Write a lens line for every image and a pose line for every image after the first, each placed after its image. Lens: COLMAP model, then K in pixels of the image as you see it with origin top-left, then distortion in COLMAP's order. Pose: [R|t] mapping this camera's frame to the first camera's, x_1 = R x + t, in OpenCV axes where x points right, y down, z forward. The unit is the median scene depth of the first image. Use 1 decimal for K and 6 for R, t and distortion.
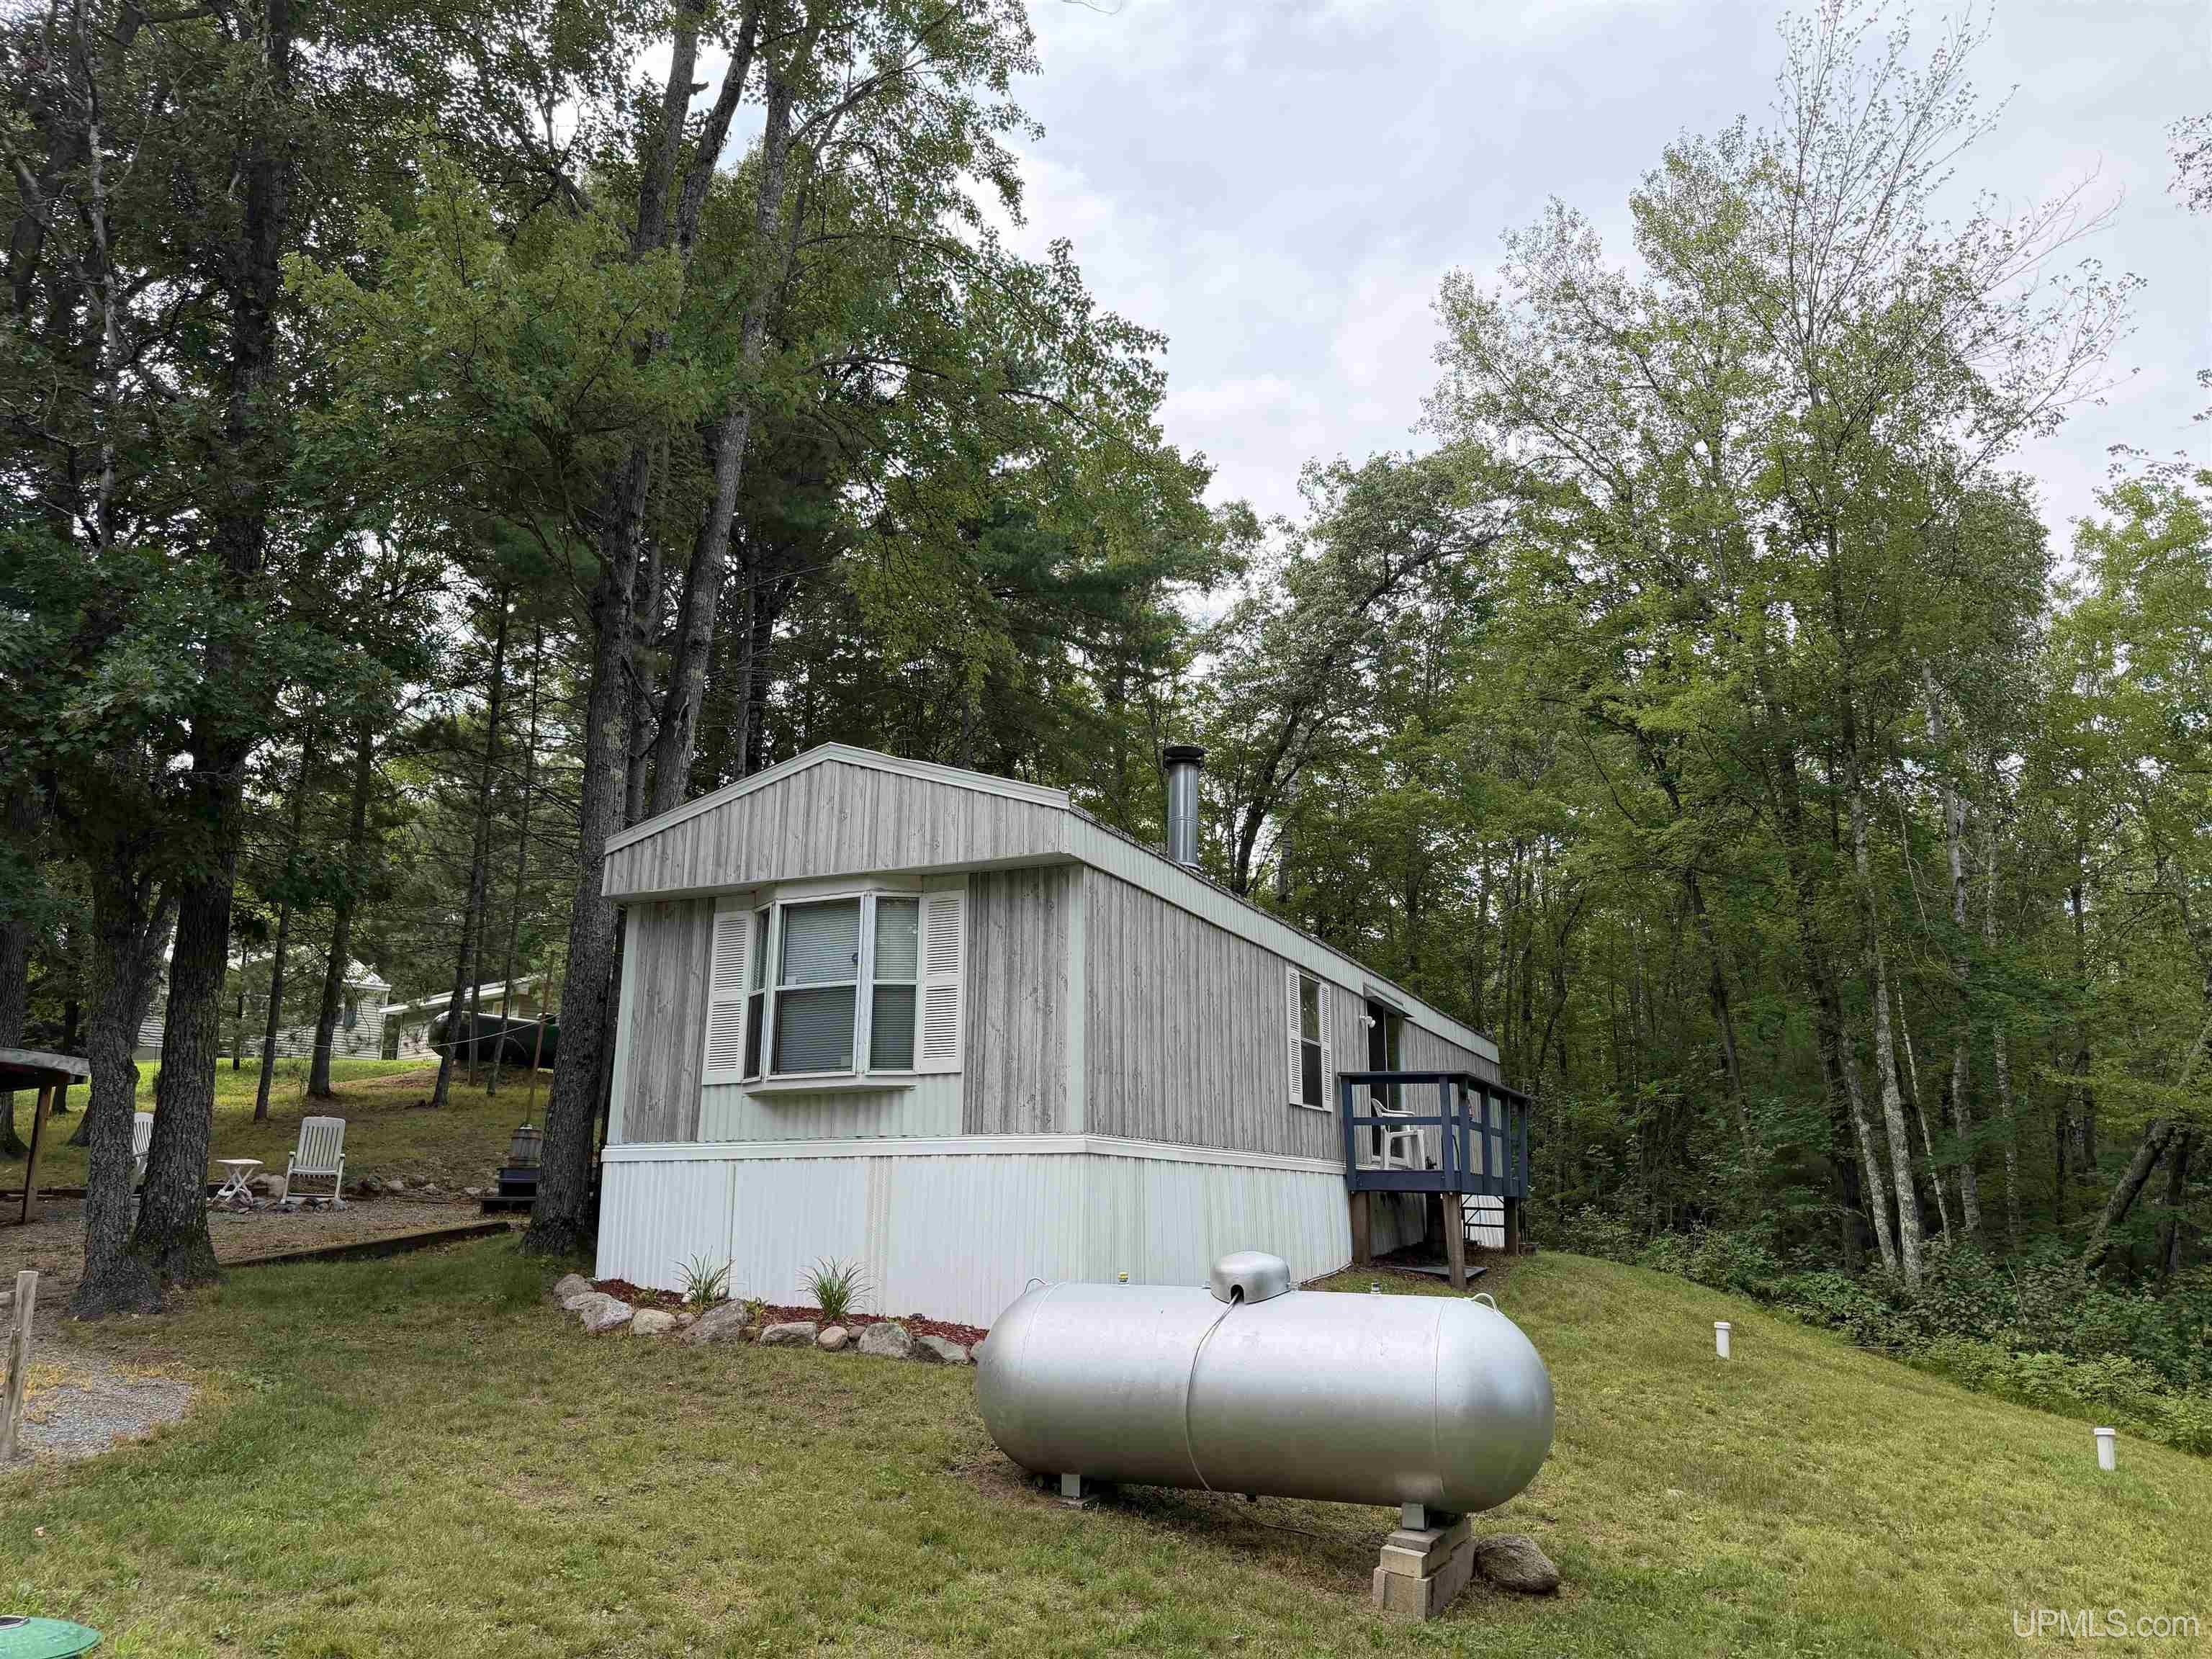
lens RADIAL K [[1560.2, 0, 1109.0], [0, 1560.2, 837.7], [0, 0, 1]] dist [0.067769, -0.118416]
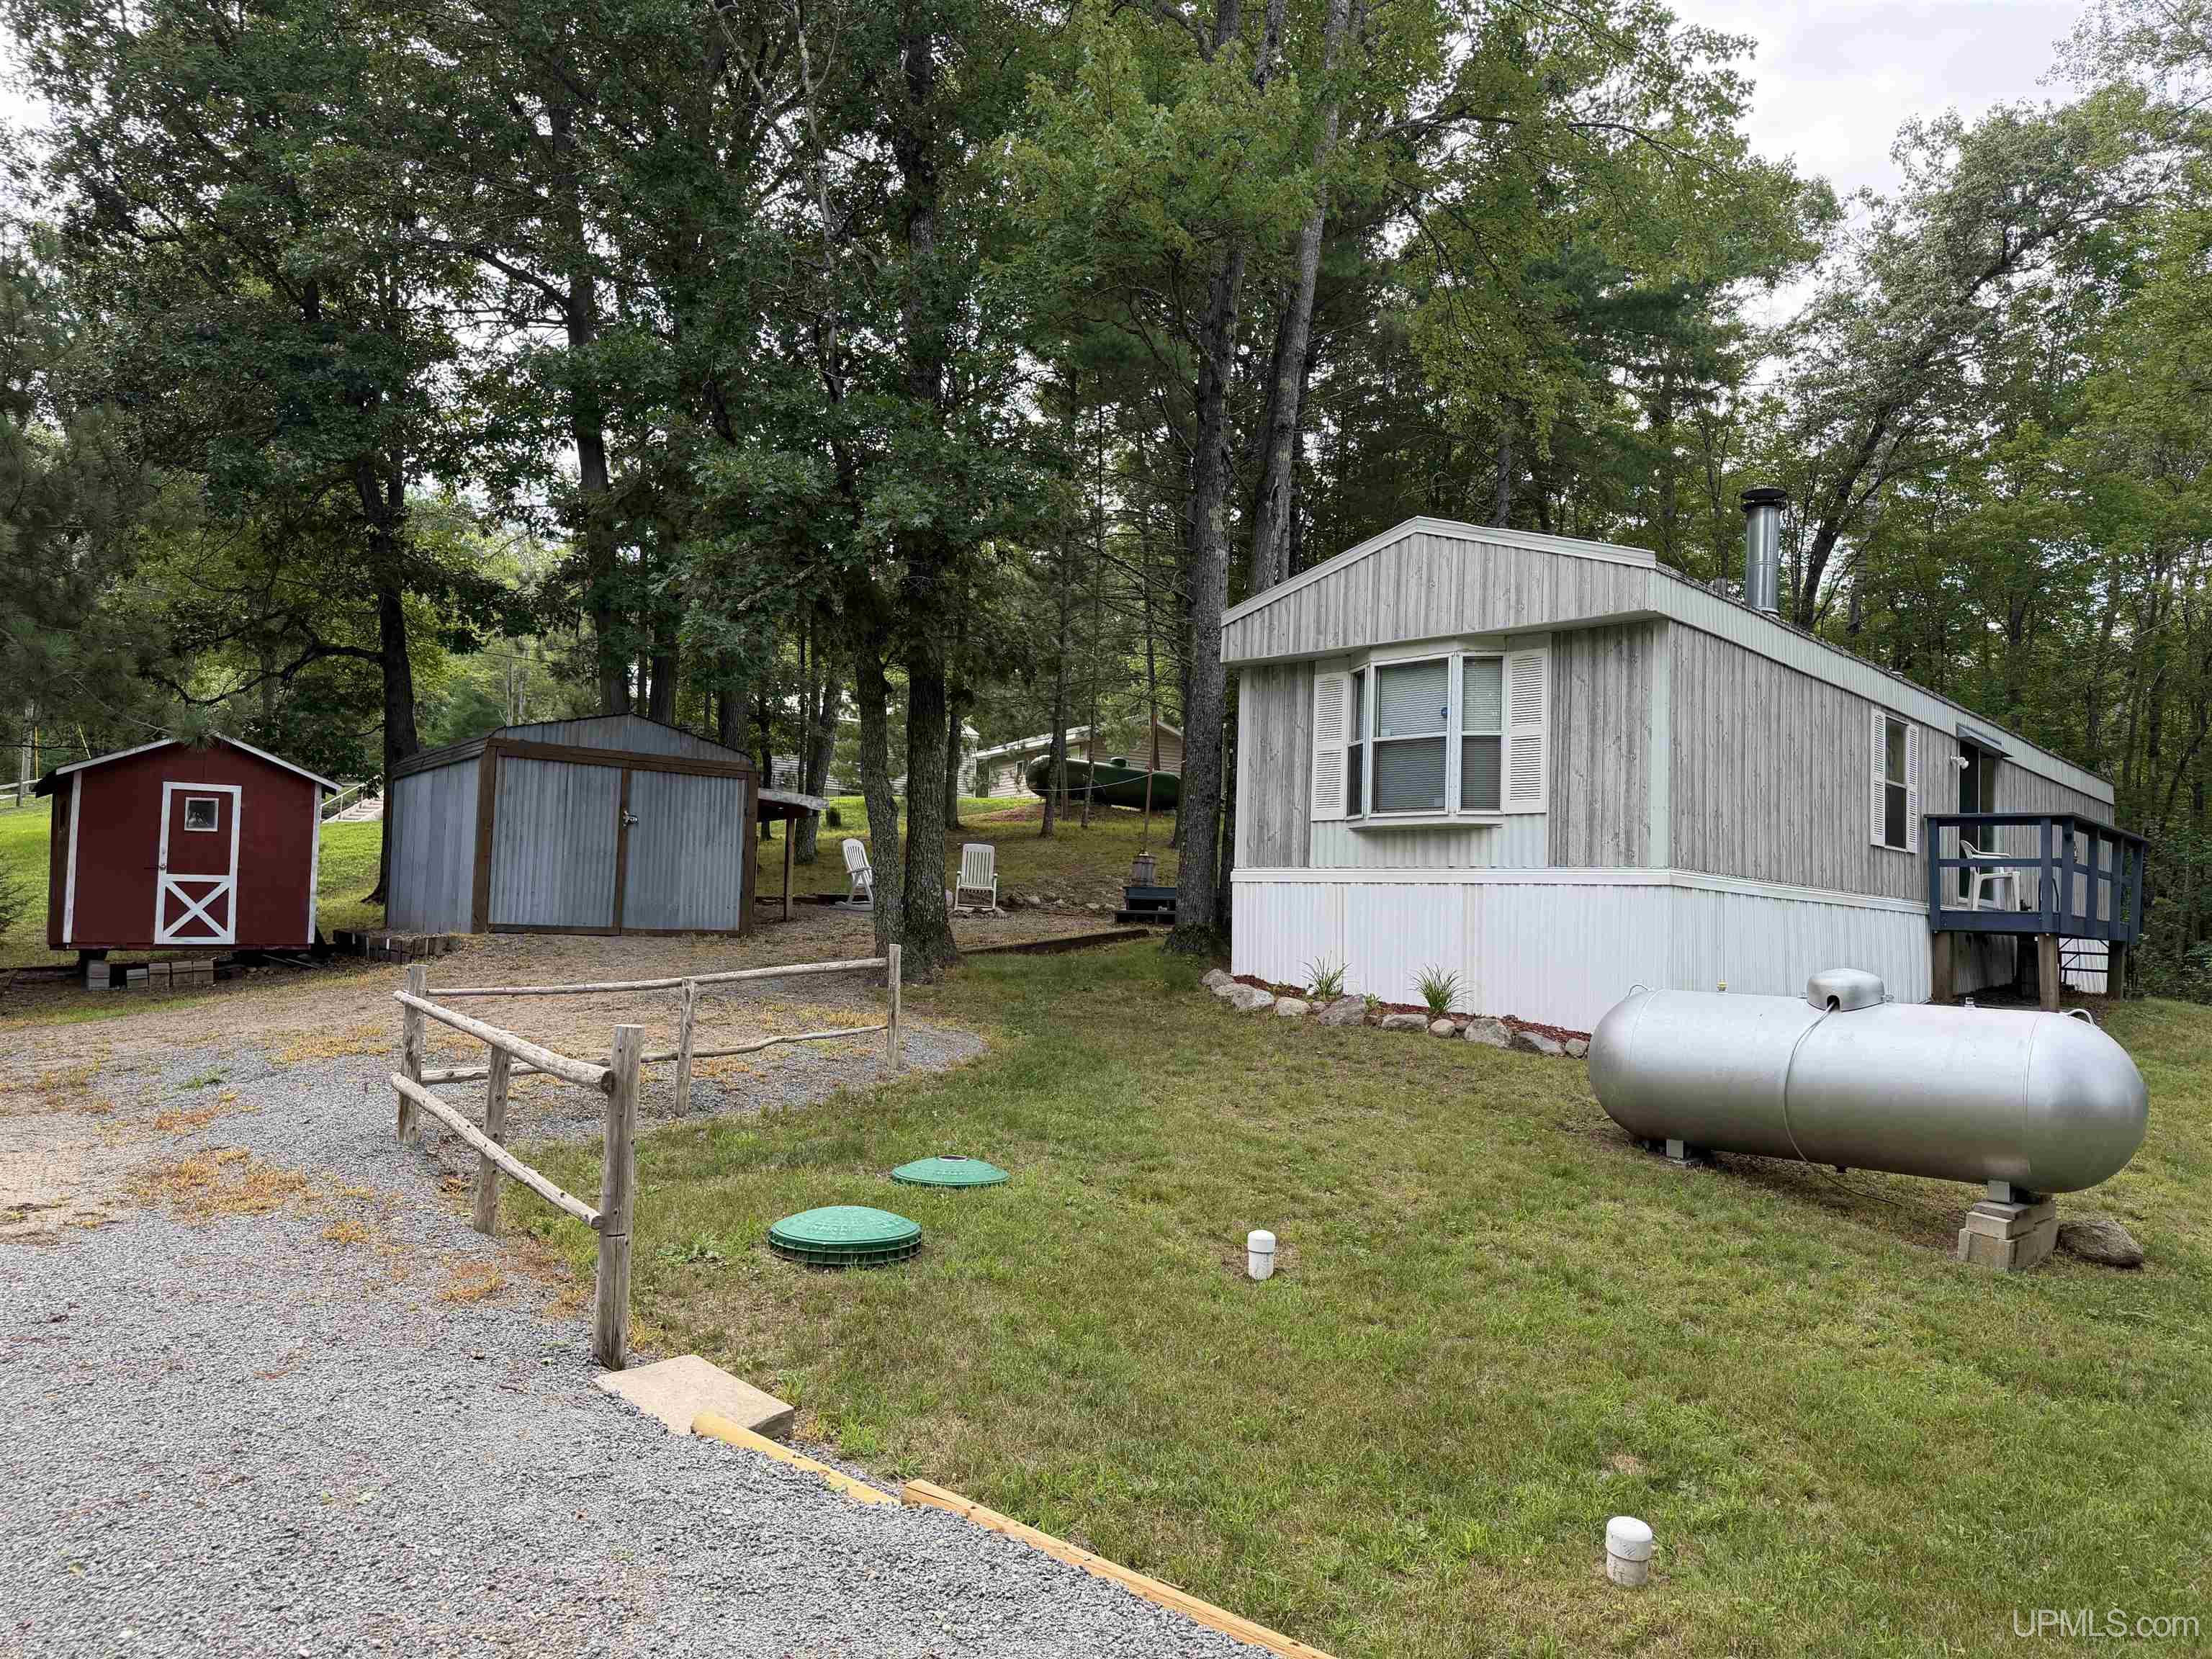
lens RADIAL K [[1498.7, 0, 1077.8], [0, 1498.7, 859.4], [0, 0, 1]] dist [0.077761, -0.097504]
pose [[0.937105, 0.016780, -0.348644, -0.027801], [0.046394, 0.983993, 0.172059, -0.016978], [0.345951, -0.177413, 0.921327, -0.108526]]
